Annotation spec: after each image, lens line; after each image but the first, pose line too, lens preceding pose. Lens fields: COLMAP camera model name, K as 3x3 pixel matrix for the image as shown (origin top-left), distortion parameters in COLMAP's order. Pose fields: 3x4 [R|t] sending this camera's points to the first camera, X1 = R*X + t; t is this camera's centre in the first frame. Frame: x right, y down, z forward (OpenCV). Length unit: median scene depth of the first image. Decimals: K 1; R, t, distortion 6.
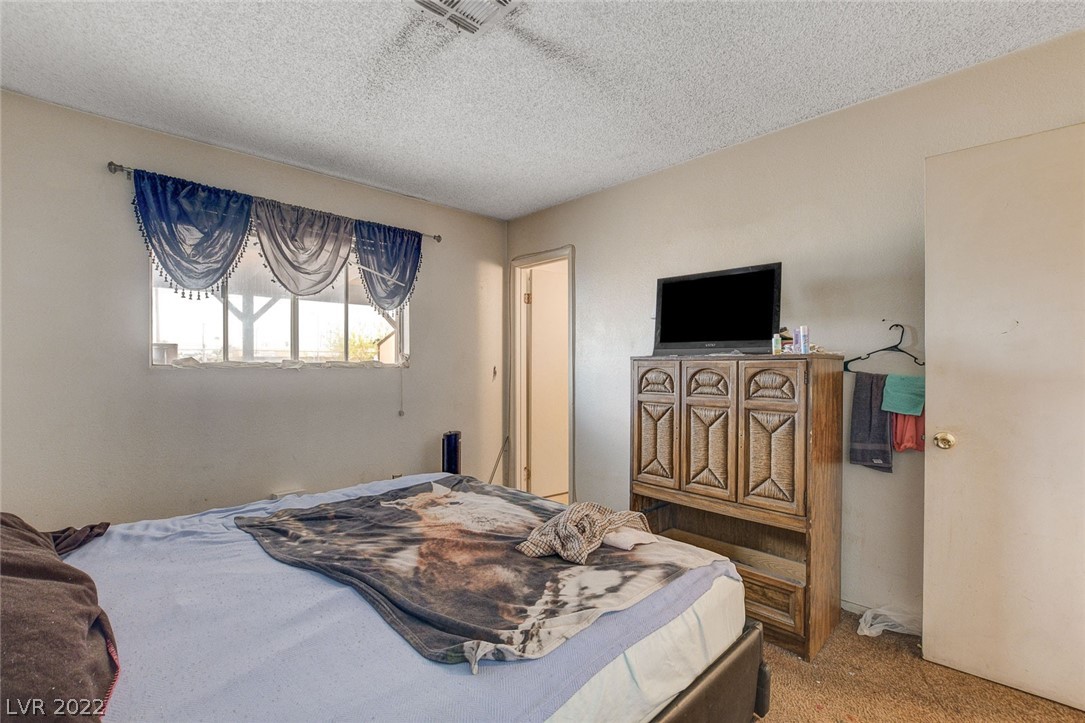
lens RADIAL K [[475.9, 0, 542.8], [0, 475.9, 364.1], [0, 0, 1]] dist [-0.022516, 0.000217]
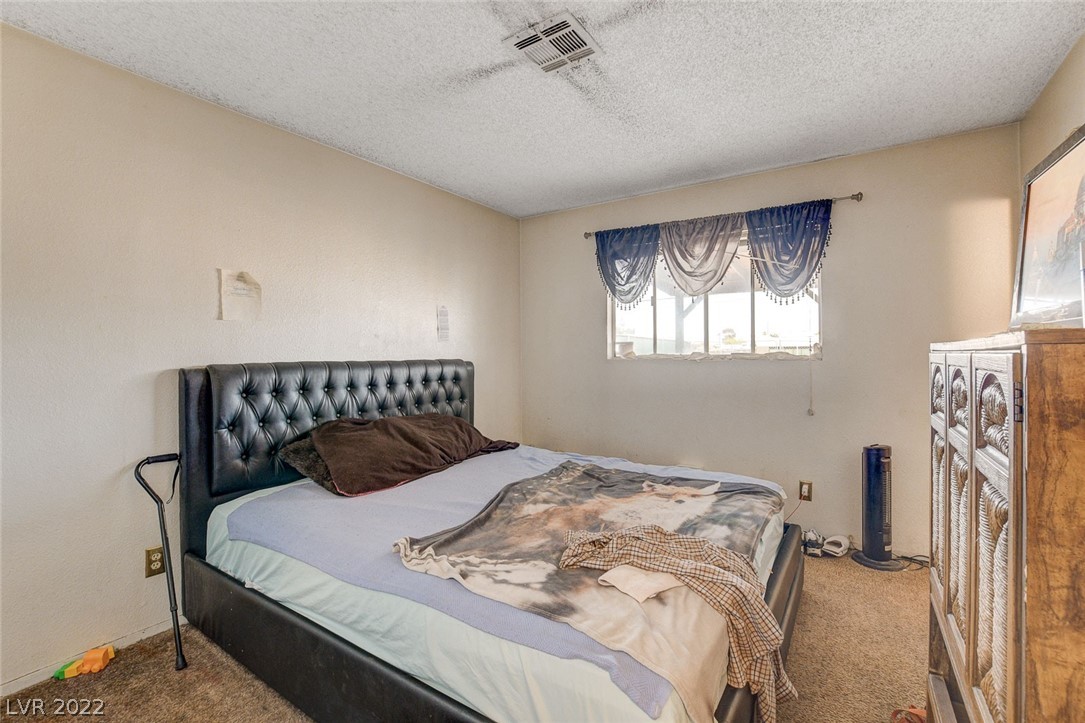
lens RADIAL K [[475.9, 0, 542.8], [0, 475.9, 364.1], [0, 0, 1]] dist [-0.022516, 0.000217]
pose [[0.213776, 0.019726, -0.976683, 0.634147], [0.006157, 0.999749, 0.021539, -0.010656], [0.976863, -0.010618, 0.213601, 0.473361]]
